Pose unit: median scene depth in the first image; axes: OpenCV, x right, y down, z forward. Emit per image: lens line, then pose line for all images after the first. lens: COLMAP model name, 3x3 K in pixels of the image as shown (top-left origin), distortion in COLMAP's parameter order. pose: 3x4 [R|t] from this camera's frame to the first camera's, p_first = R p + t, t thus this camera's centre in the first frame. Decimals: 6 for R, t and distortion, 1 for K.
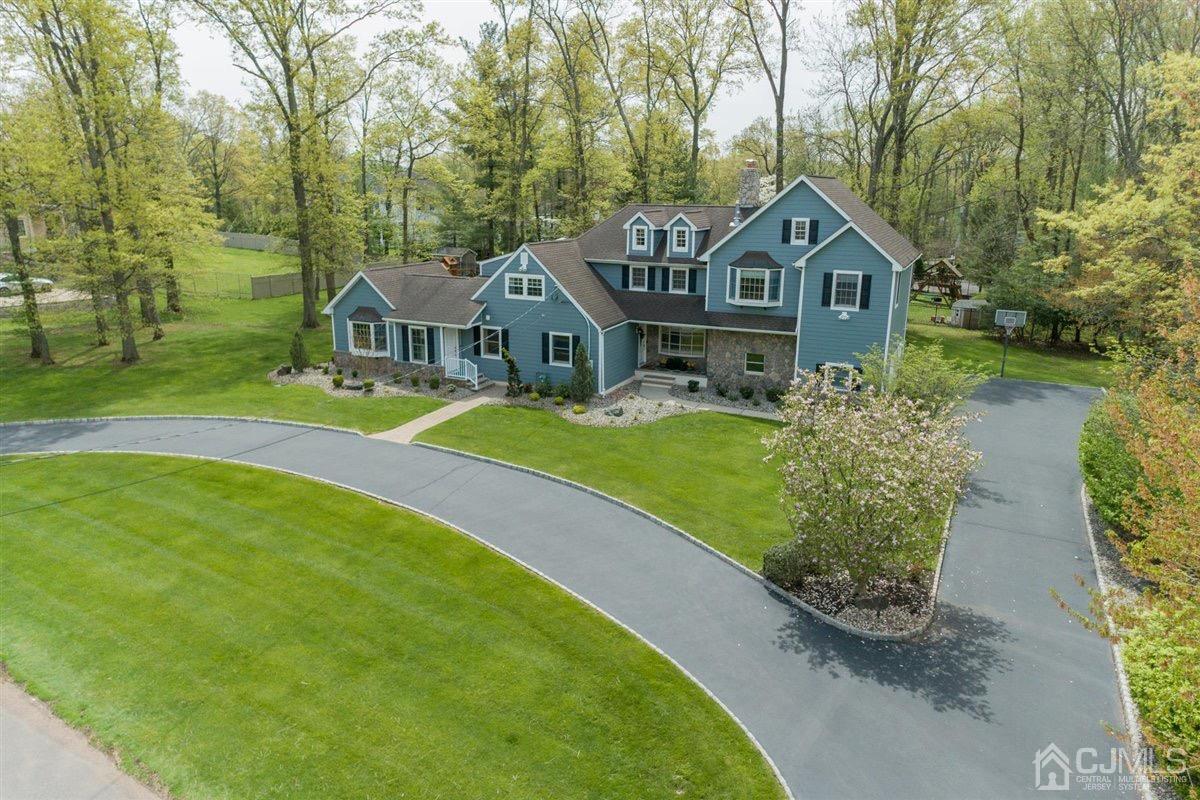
lens RADIAL K [[835.6, 0, 607.0], [0, 835.6, 402.2], [0, 0, 1]] dist [0.008218, 0.001090]
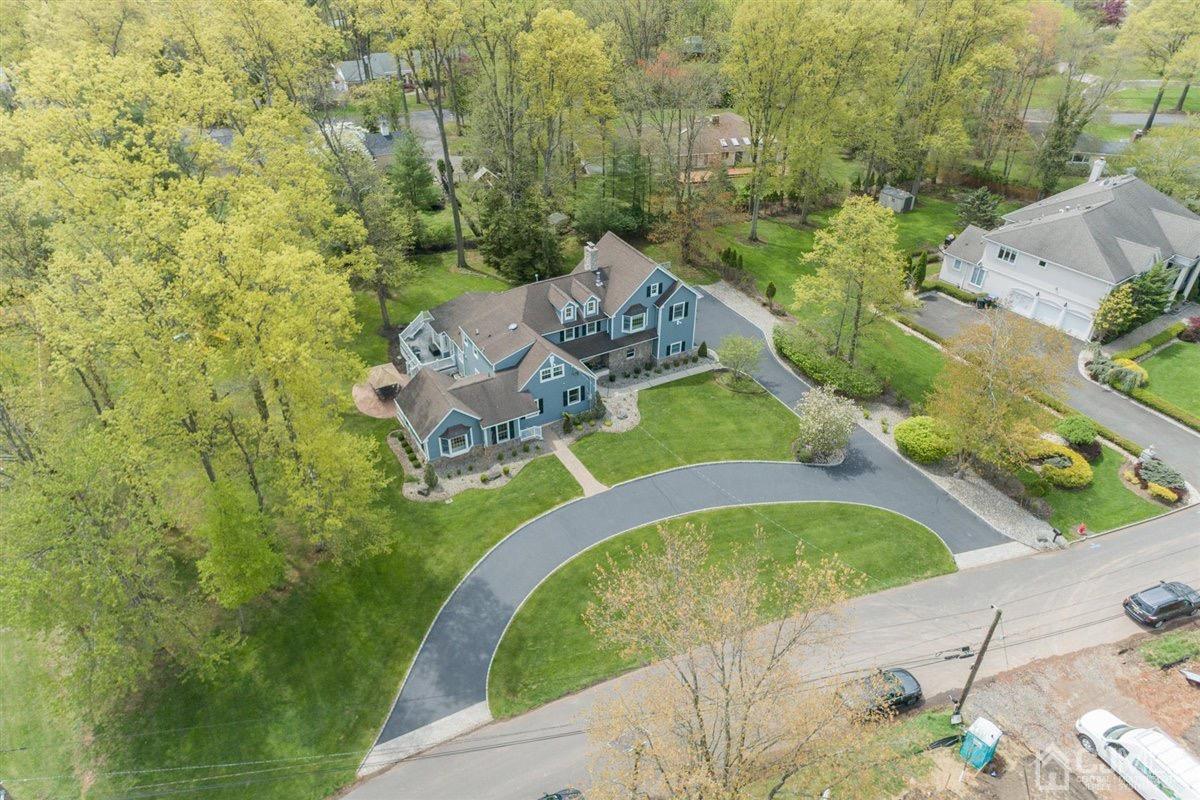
lens RADIAL K [[835.6, 0, 600.0], [0, 835.6, 400.5], [0, 0, 1]] dist [0.008218, 0.001090]
pose [[0.584120, -0.469654, 0.661989, -1.195831], [0.196189, 0.873103, 0.446319, -0.831194], [-0.787600, -0.130828, 0.602138, -0.105418]]
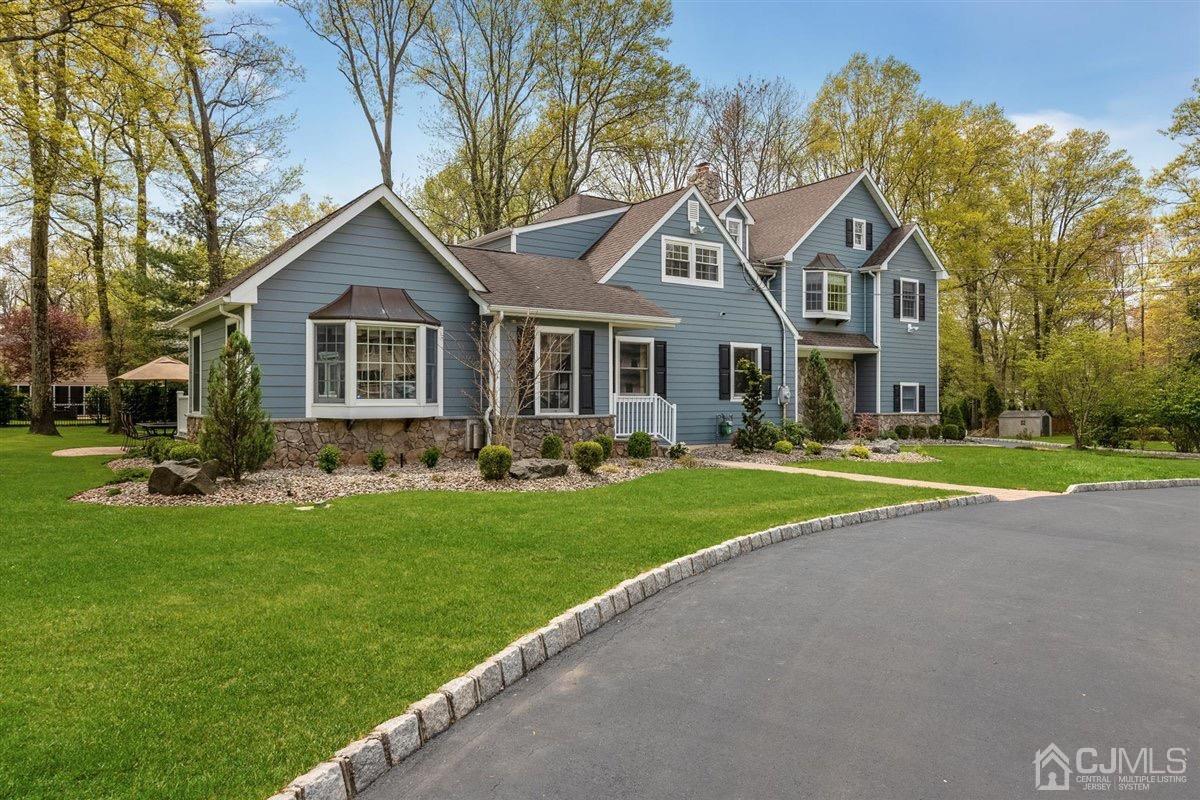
lens RADIAL K [[835.6, 0, 601.2], [0, 835.6, 396.1], [0, 0, 1]] dist [0.008218, 0.001090]
pose [[0.489118, -0.005021, 0.872203, -0.613279], [0.218743, 0.968732, -0.117091, -0.000698], [-0.844343, 0.248060, 0.474922, 0.813672]]
